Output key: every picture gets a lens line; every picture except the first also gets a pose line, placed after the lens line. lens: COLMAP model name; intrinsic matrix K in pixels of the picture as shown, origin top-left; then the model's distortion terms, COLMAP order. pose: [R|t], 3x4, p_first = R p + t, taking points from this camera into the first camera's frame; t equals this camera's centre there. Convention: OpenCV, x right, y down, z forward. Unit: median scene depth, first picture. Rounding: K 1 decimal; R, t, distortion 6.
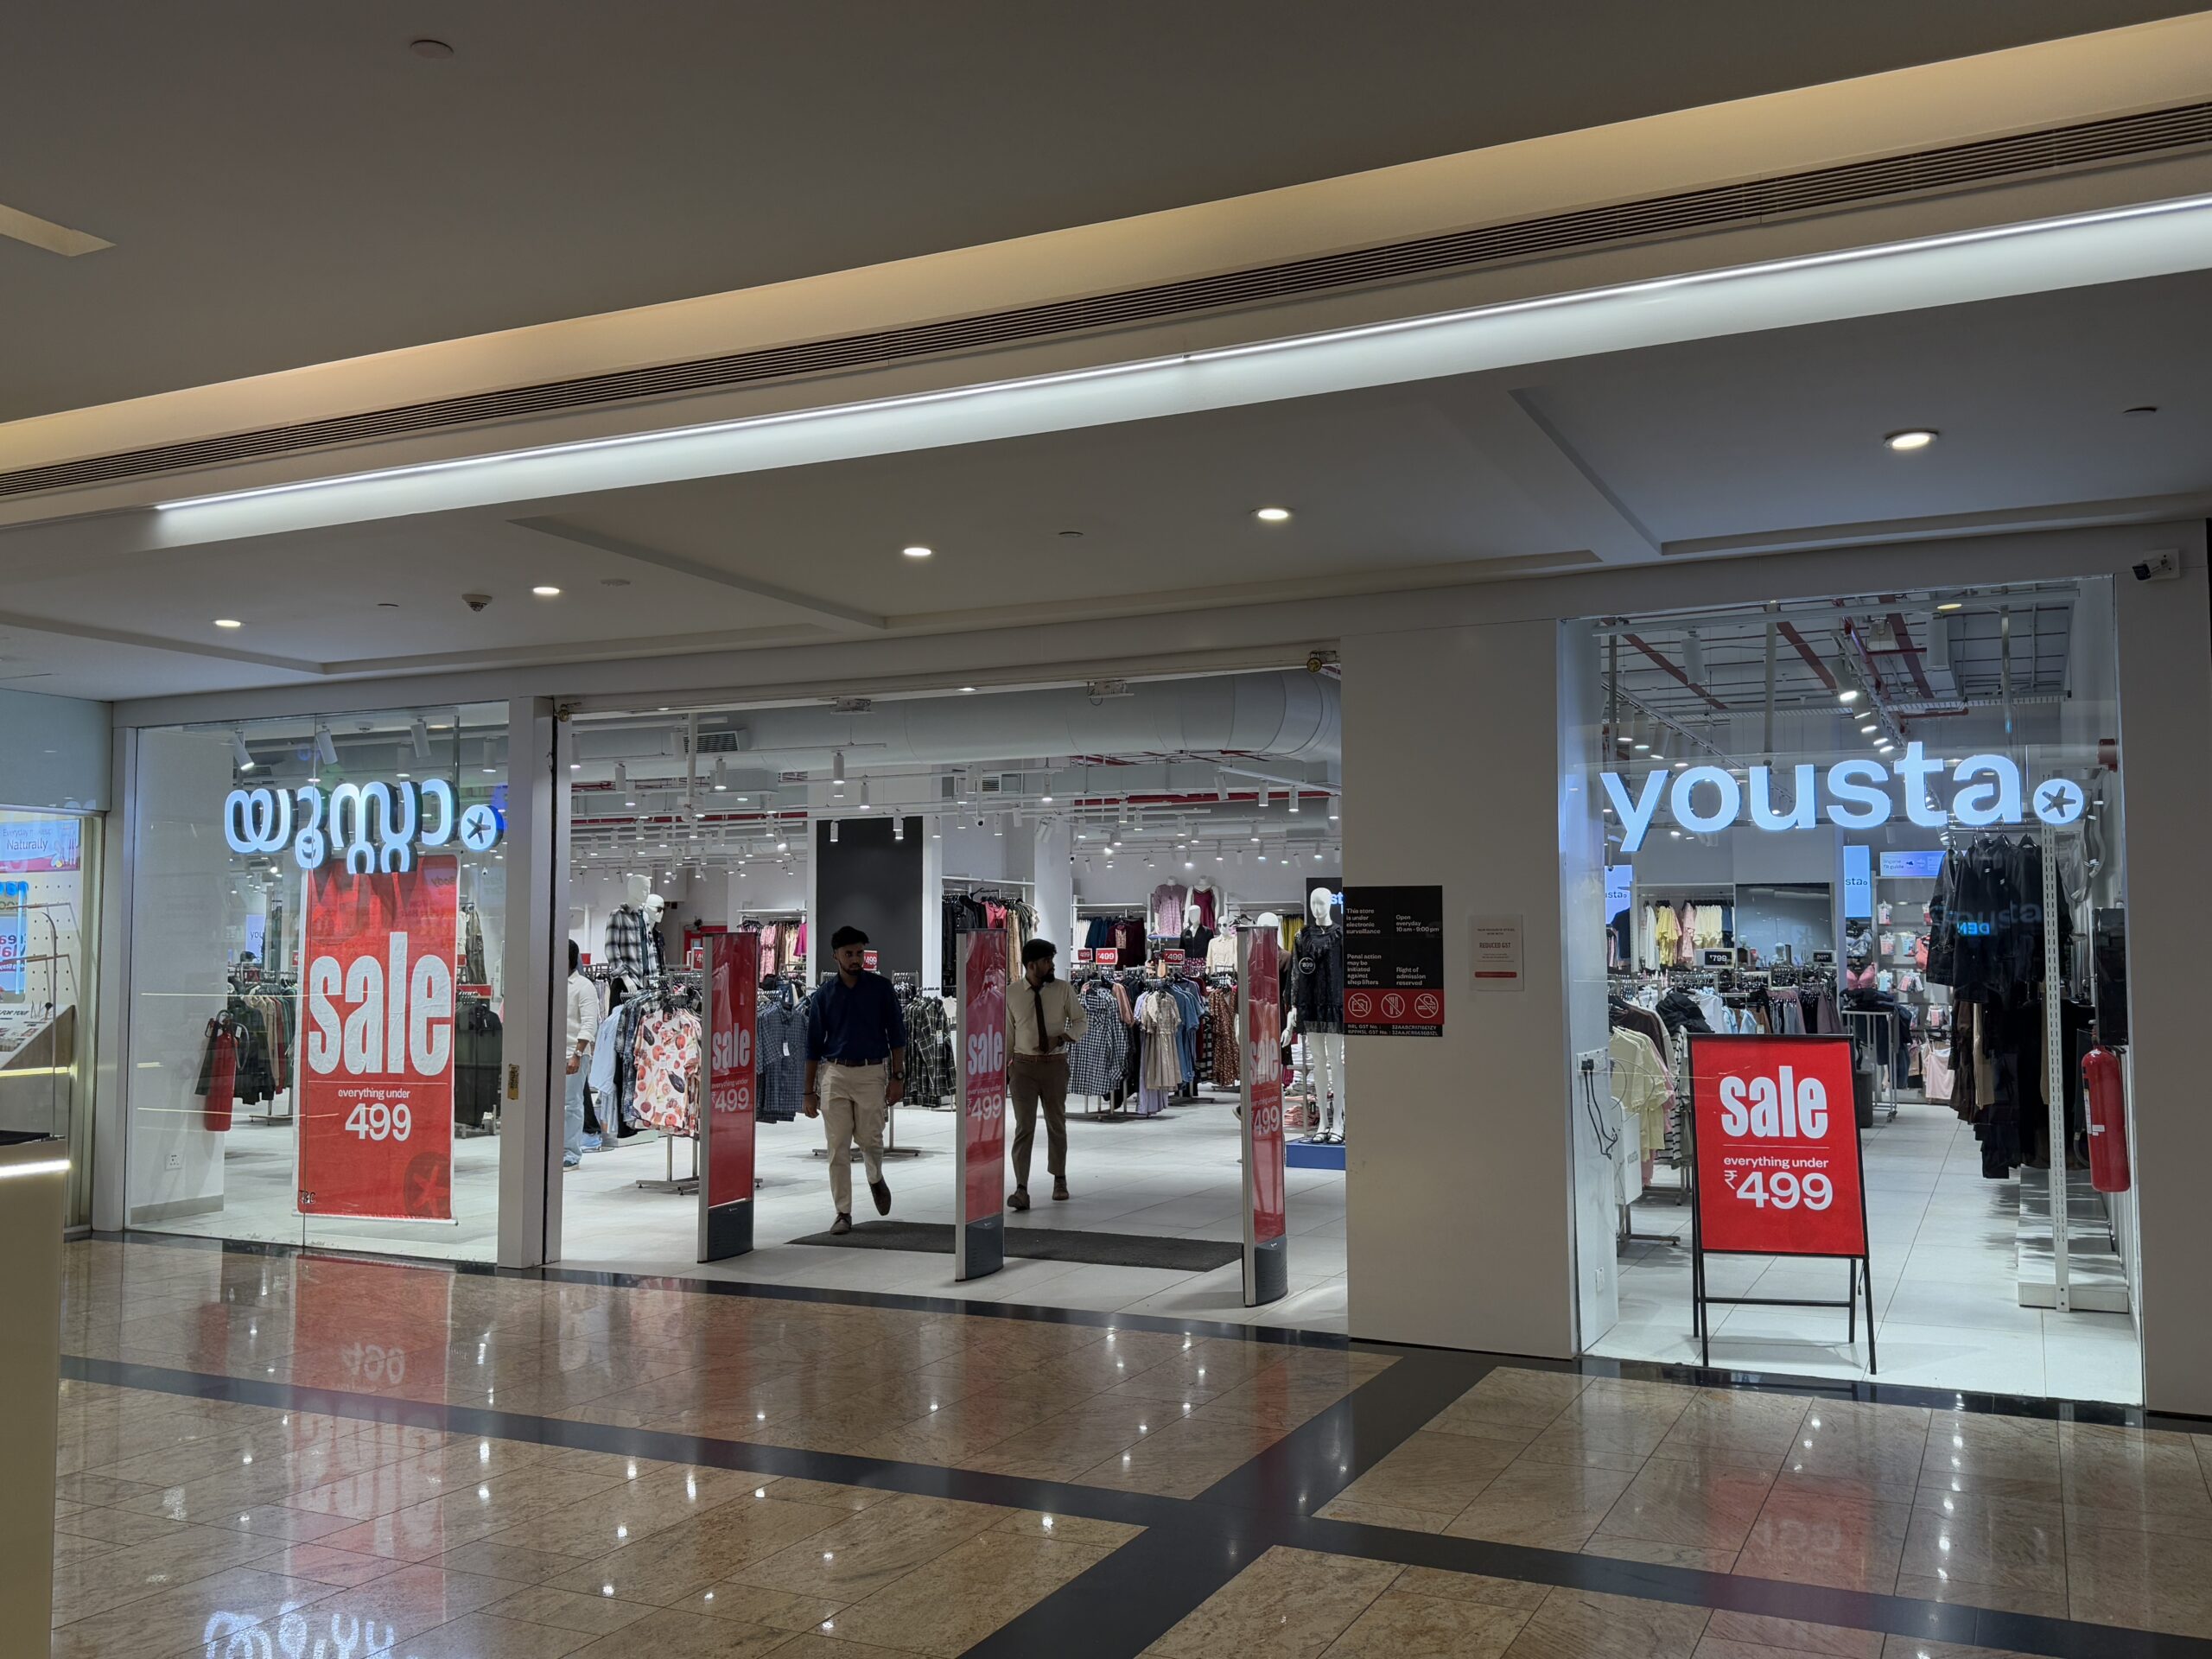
lens RADIAL K [[1903.5, 0, 1100.8], [0, 1903.5, 833.1], [0, 0, 1]] dist [0.178995, -0.391378]
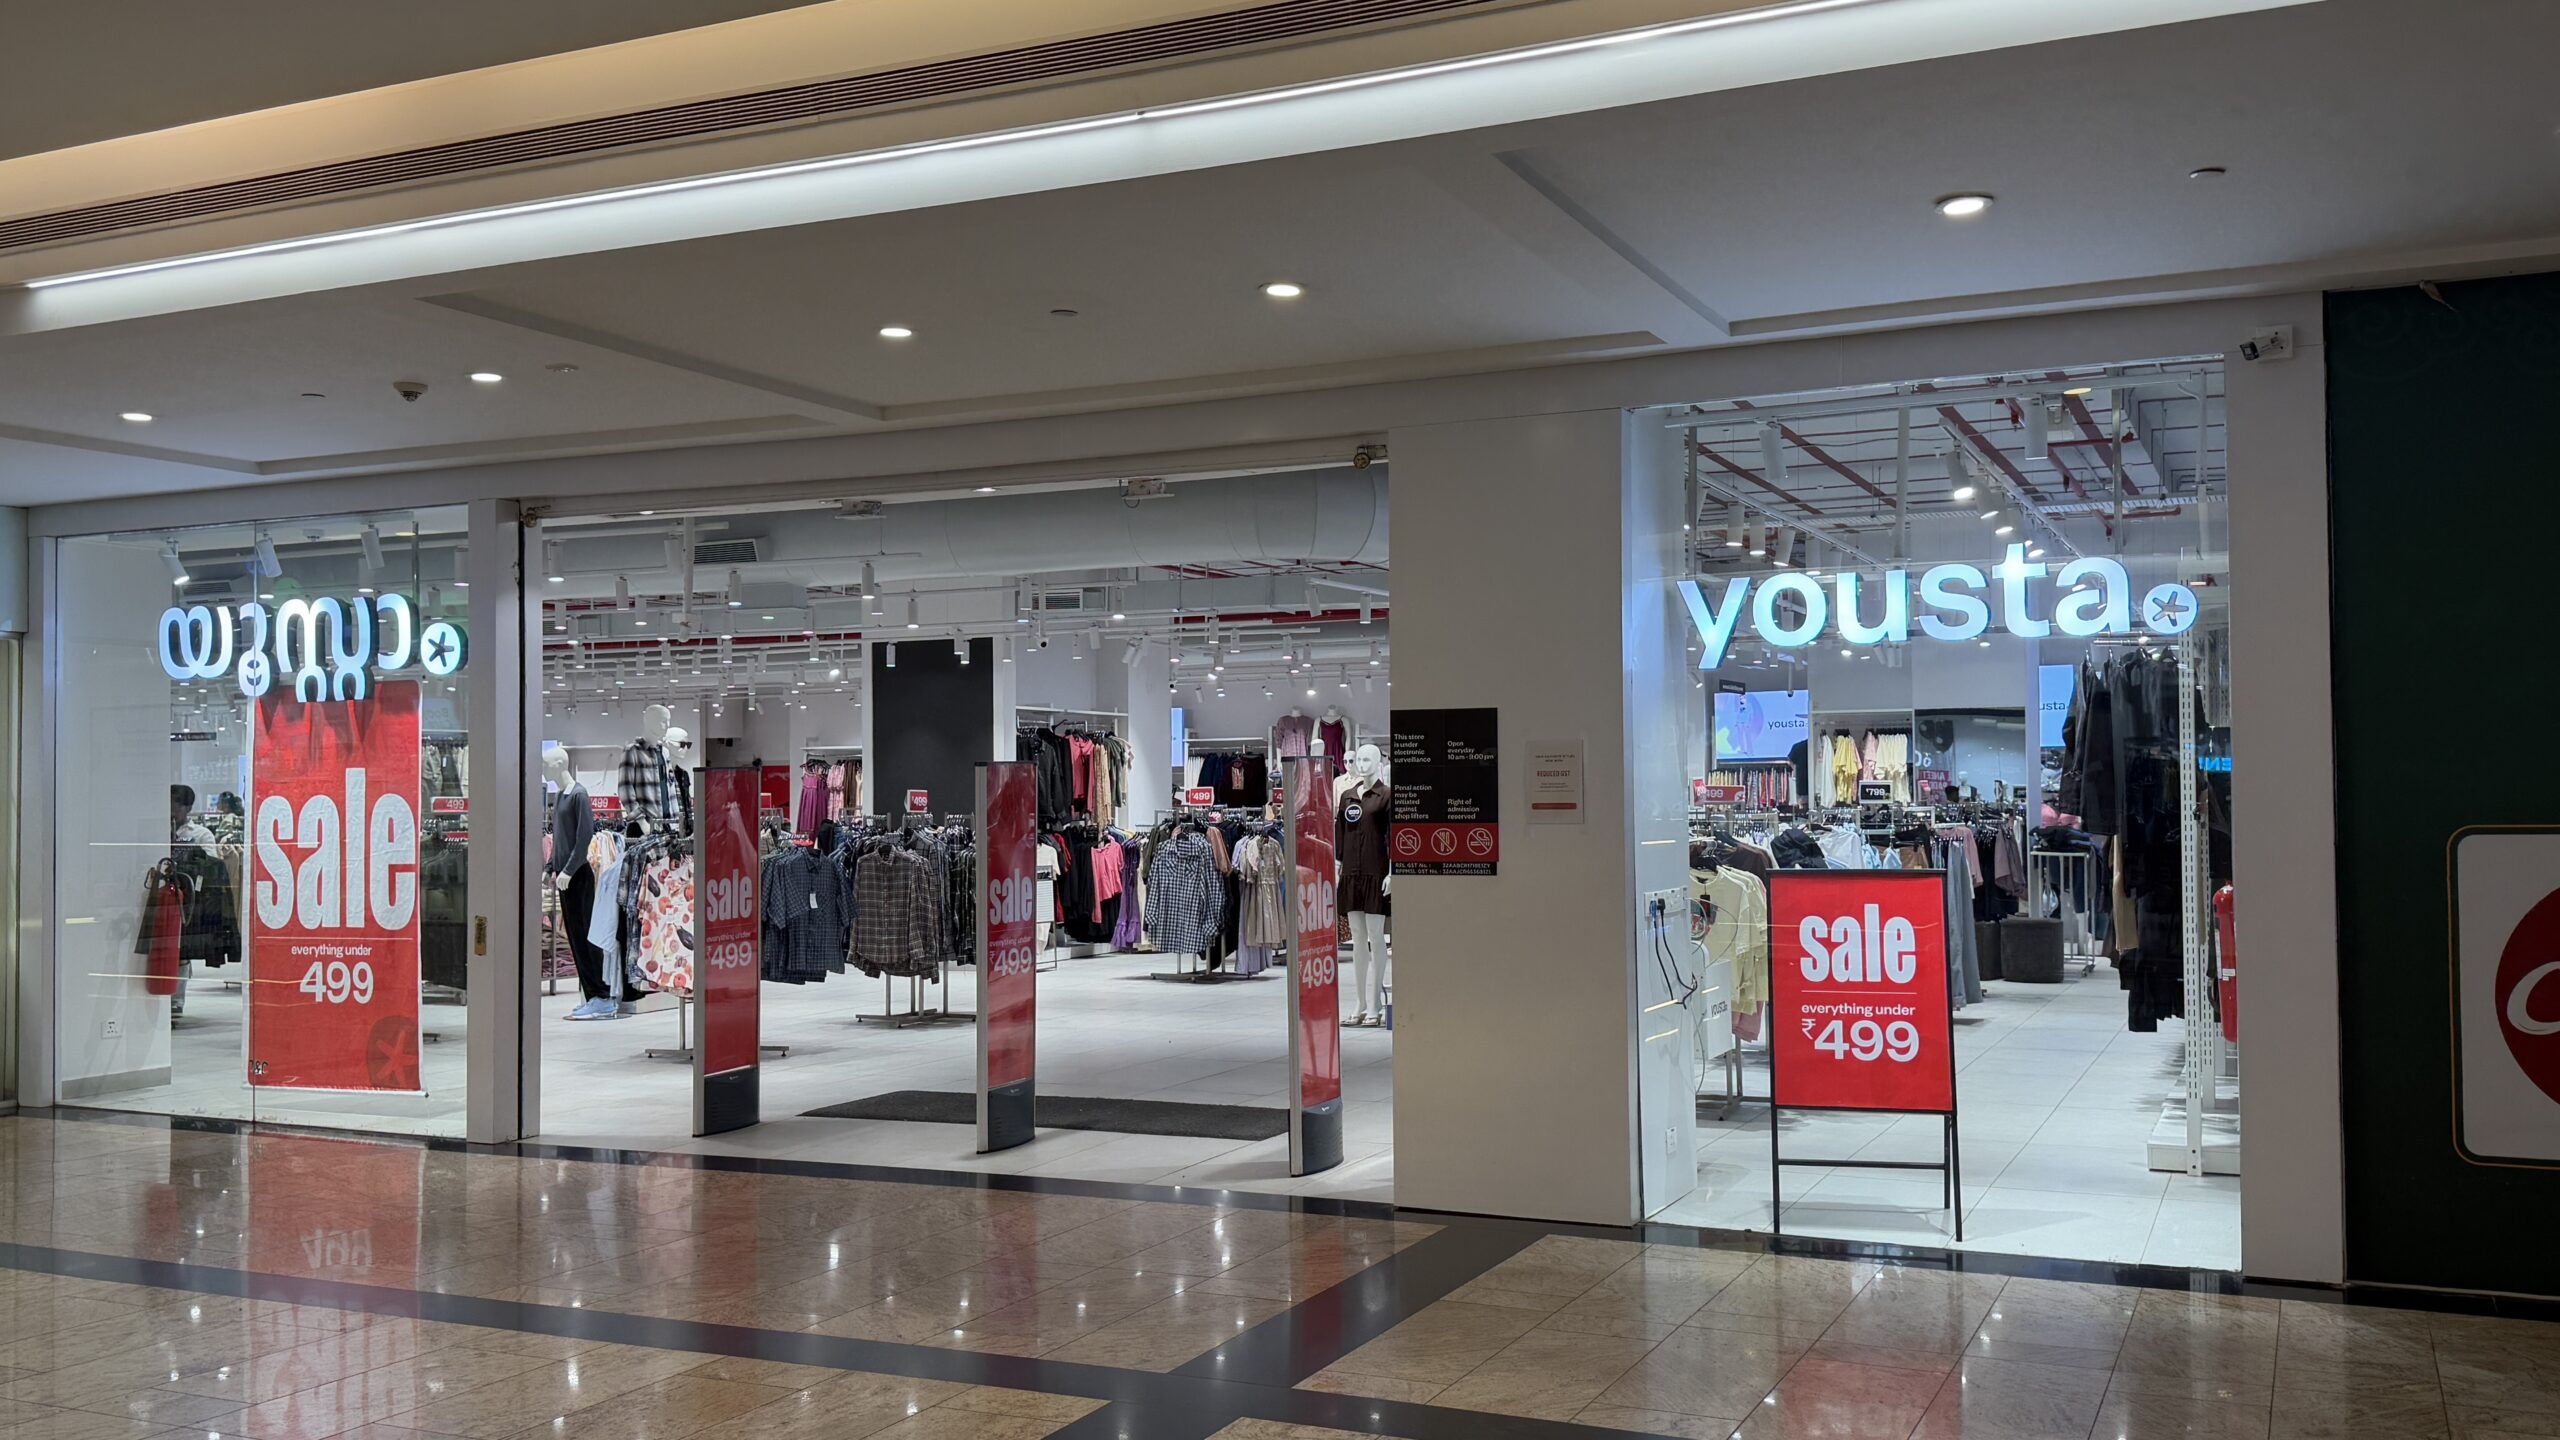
lens RADIAL K [[2203.7, 0, 1277.1], [0, 2203.7, 742.8], [0, 0, 1]] dist [0.164995, -0.340880]
pose [[0.999935, -0.005169, 0.010207, 0.047649], [0.004780, 0.999275, 0.037775, 0.003138], [-0.010395, -0.037724, 0.999234, -0.024723]]
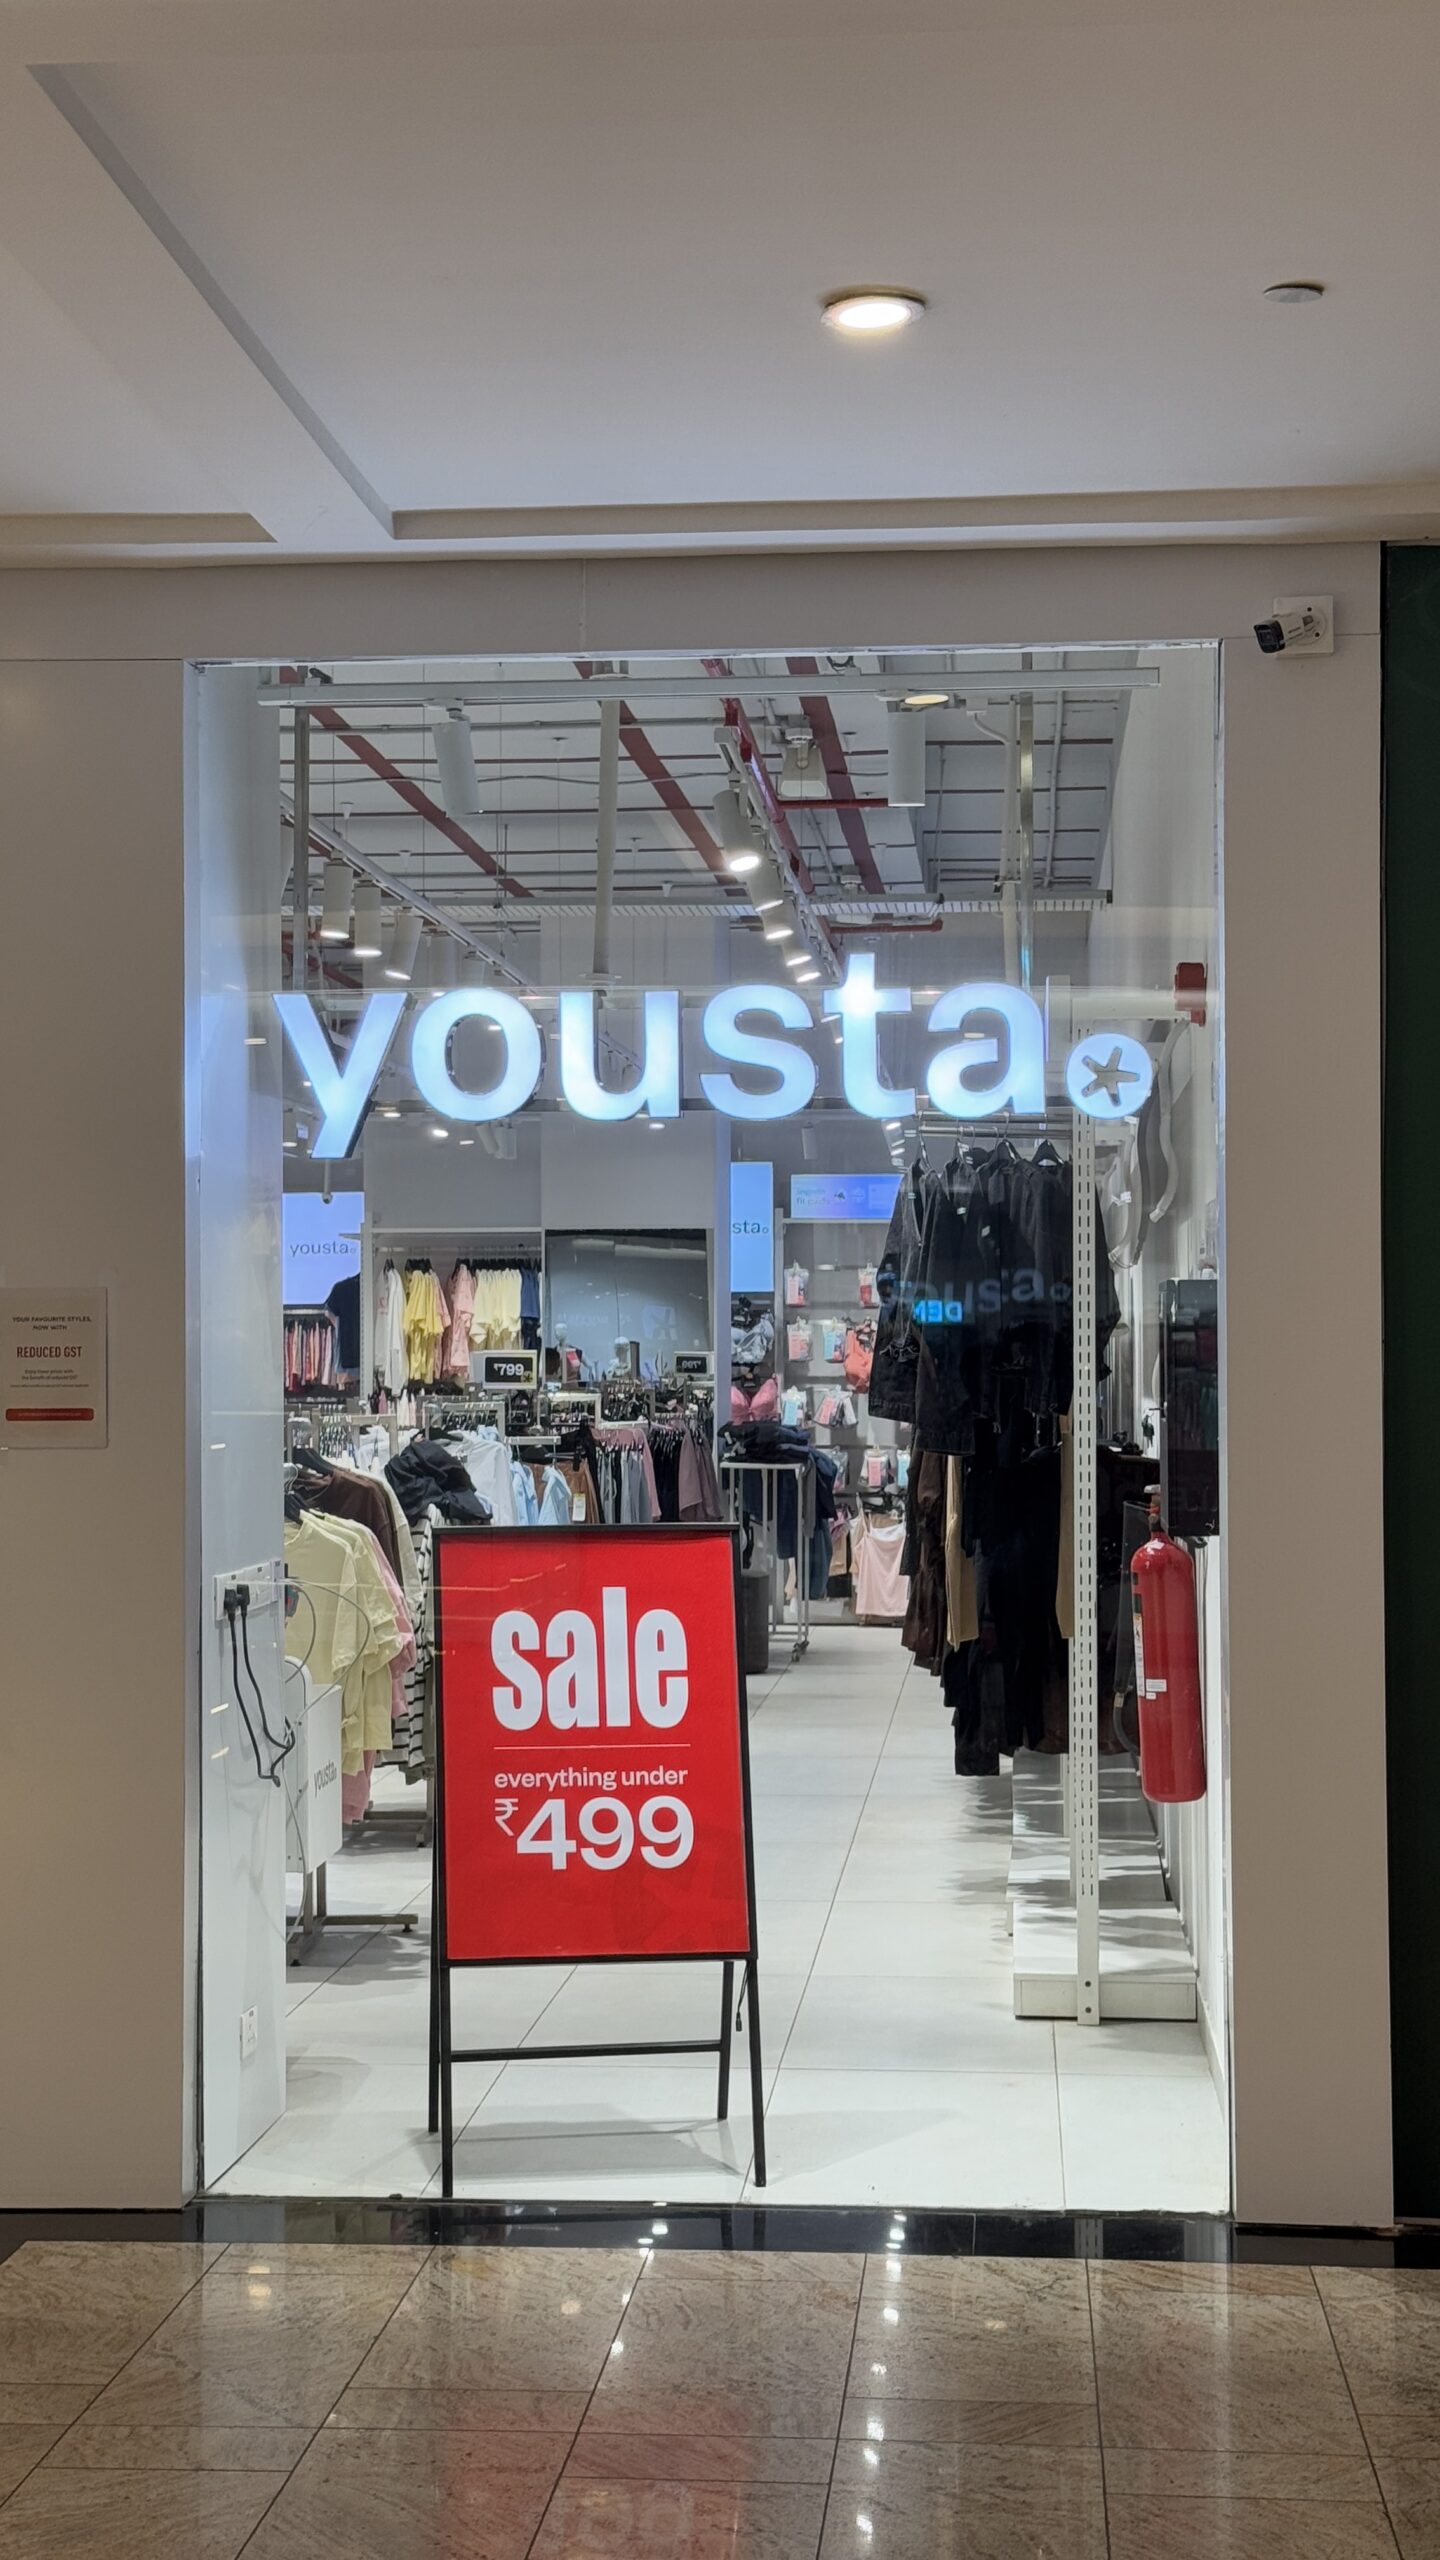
lens RADIAL K [[3609.5, 0, 712.2], [0, 3609.5, 1300.7], [0, 0, 1]] dist [0.137439, -0.012744]
pose [[0.935463, 0.003753, 0.353404, 0.031754], [-0.020356, 0.998856, 0.043274, 0.003051], [-0.352837, -0.047675, 0.934469, 0.081931]]
